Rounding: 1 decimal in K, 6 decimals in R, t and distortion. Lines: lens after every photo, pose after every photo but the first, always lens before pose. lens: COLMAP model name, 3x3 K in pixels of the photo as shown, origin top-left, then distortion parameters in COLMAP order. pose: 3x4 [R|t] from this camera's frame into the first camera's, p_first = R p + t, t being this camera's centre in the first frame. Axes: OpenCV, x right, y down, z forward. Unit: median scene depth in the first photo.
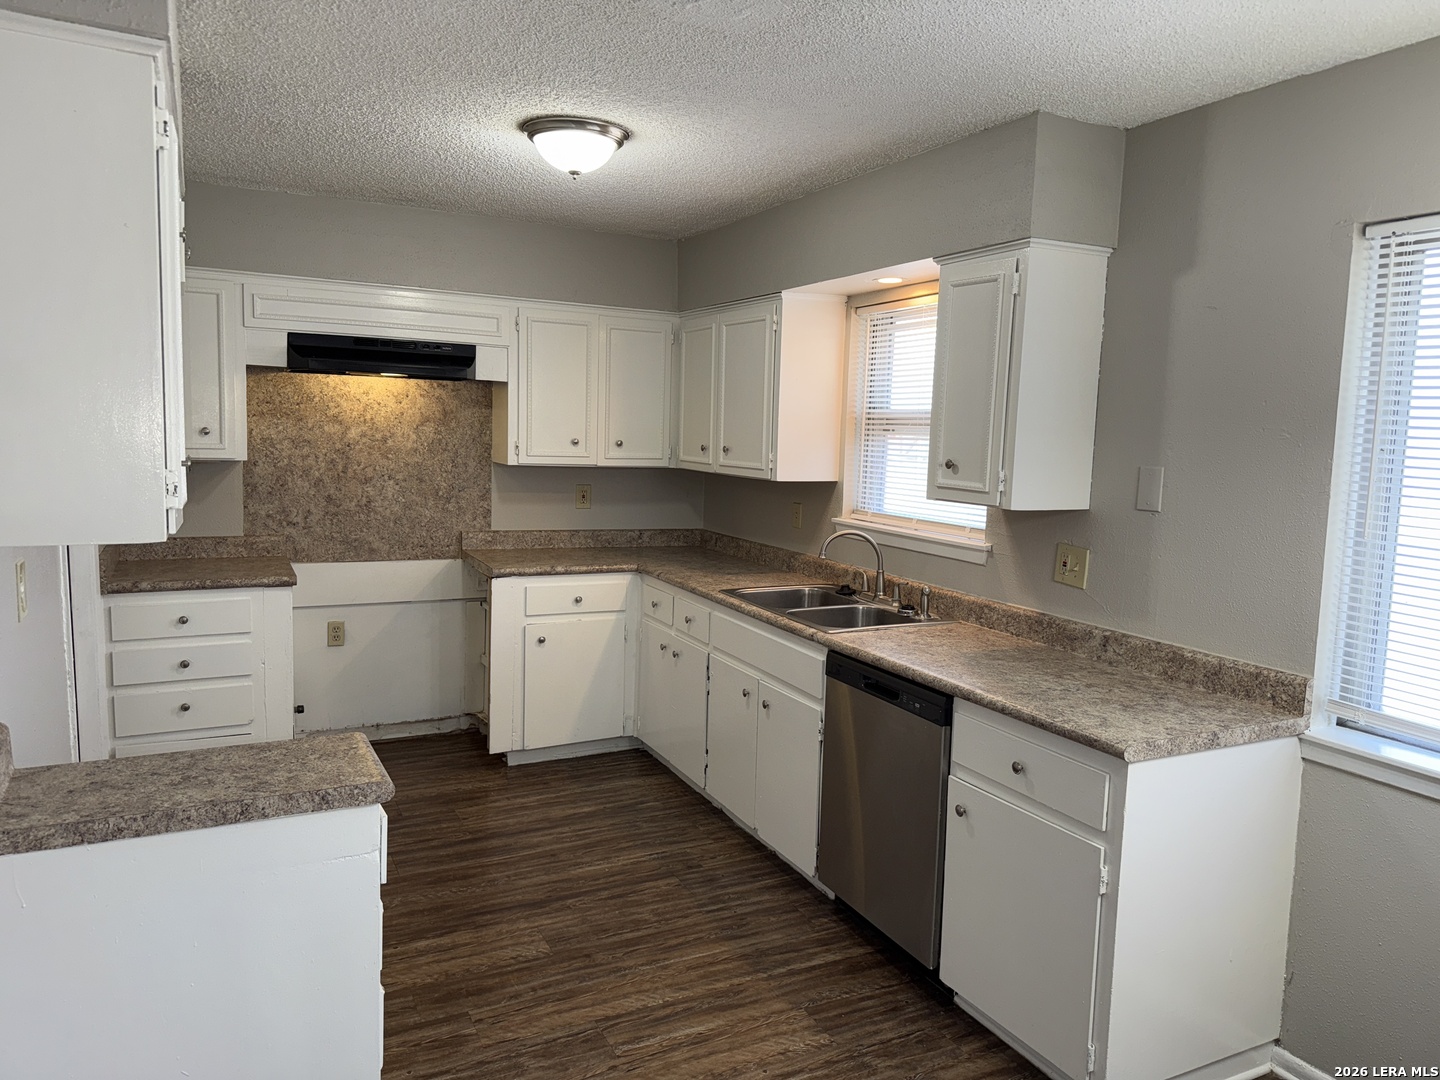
lens RADIAL K [[1032.5, 0, 755.3], [0, 1032.5, 521.2], [0, 0, 1]] dist [0.050273, -0.077913]
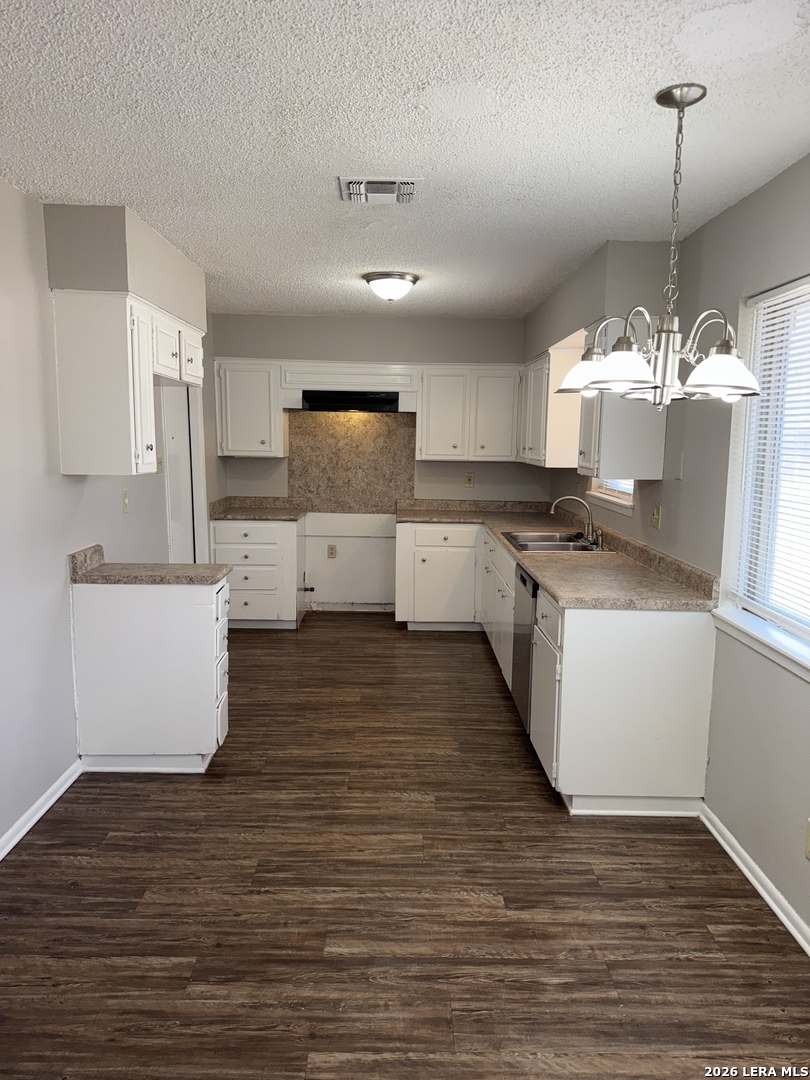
lens RADIAL K [[774.4, 0, 408.0], [0, 774.4, 538.2], [0, 0, 1]] dist [0.050273, -0.077913]
pose [[0.888364, 0.041482, -0.457262, 0.487178], [-0.028616, 0.998976, 0.035031, 0.044324], [0.458247, -0.018035, 0.888642, -0.233280]]
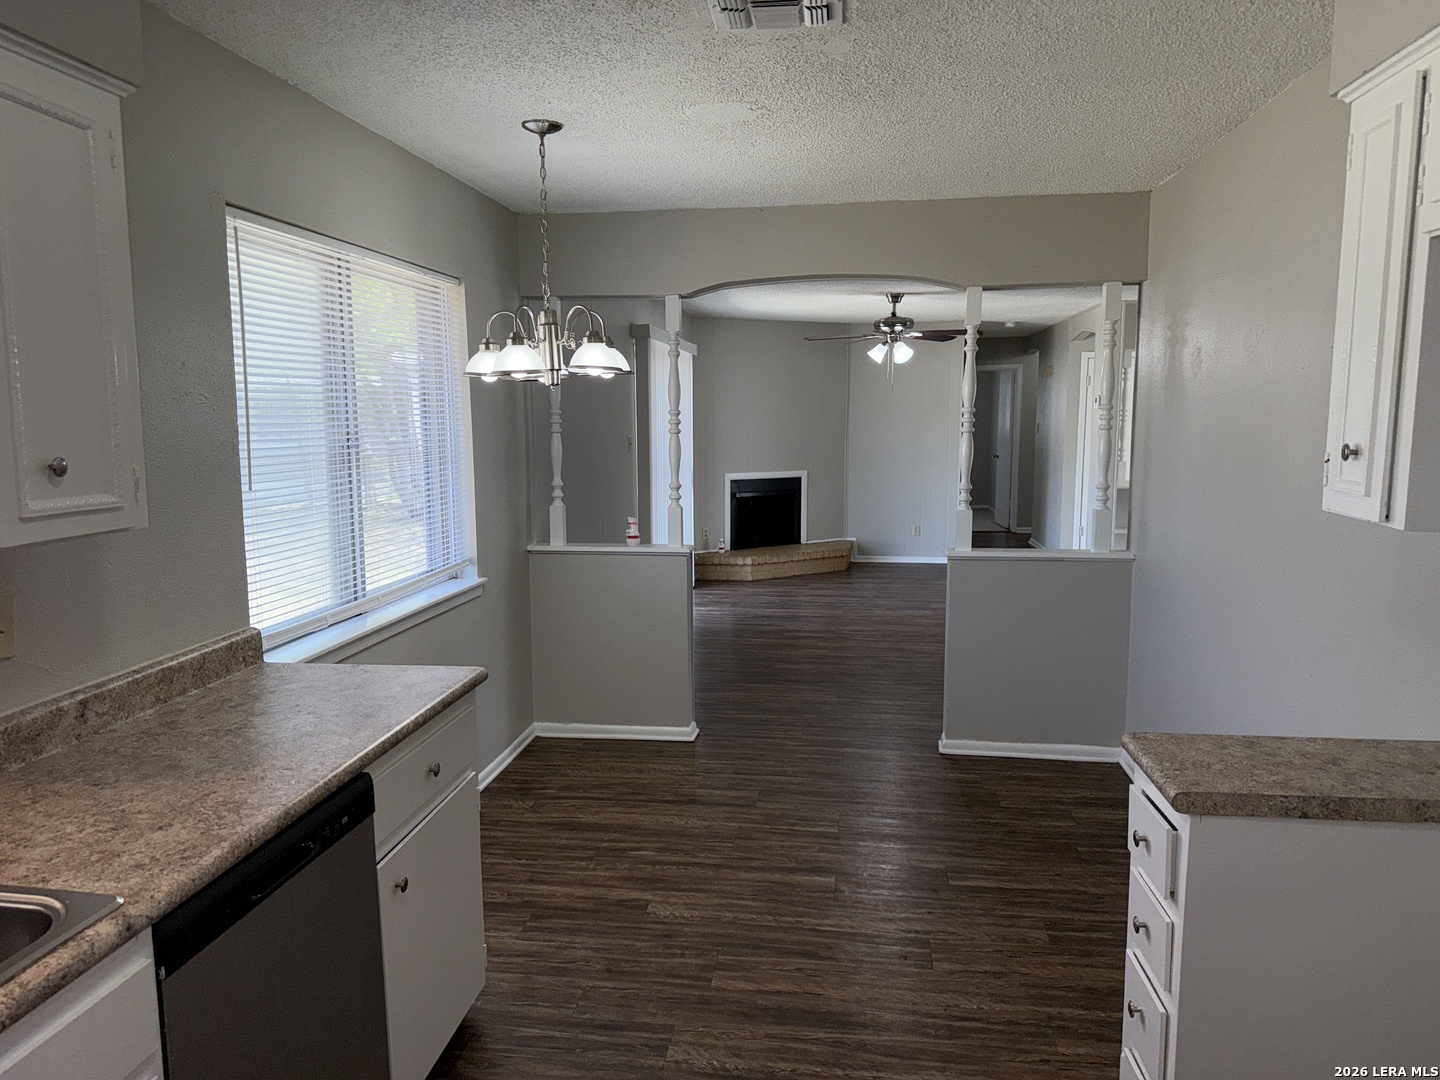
lens RADIAL K [[1032.5, 0, 712.4], [0, 1032.5, 528.3], [0, 0, 1]] dist [0.050273, -0.077913]
pose [[-0.806753, -0.093274, 0.583481, -0.337941], [0.034952, 0.978201, 0.204700, -0.110437], [-0.589854, 0.185536, -0.785906, 1.135780]]
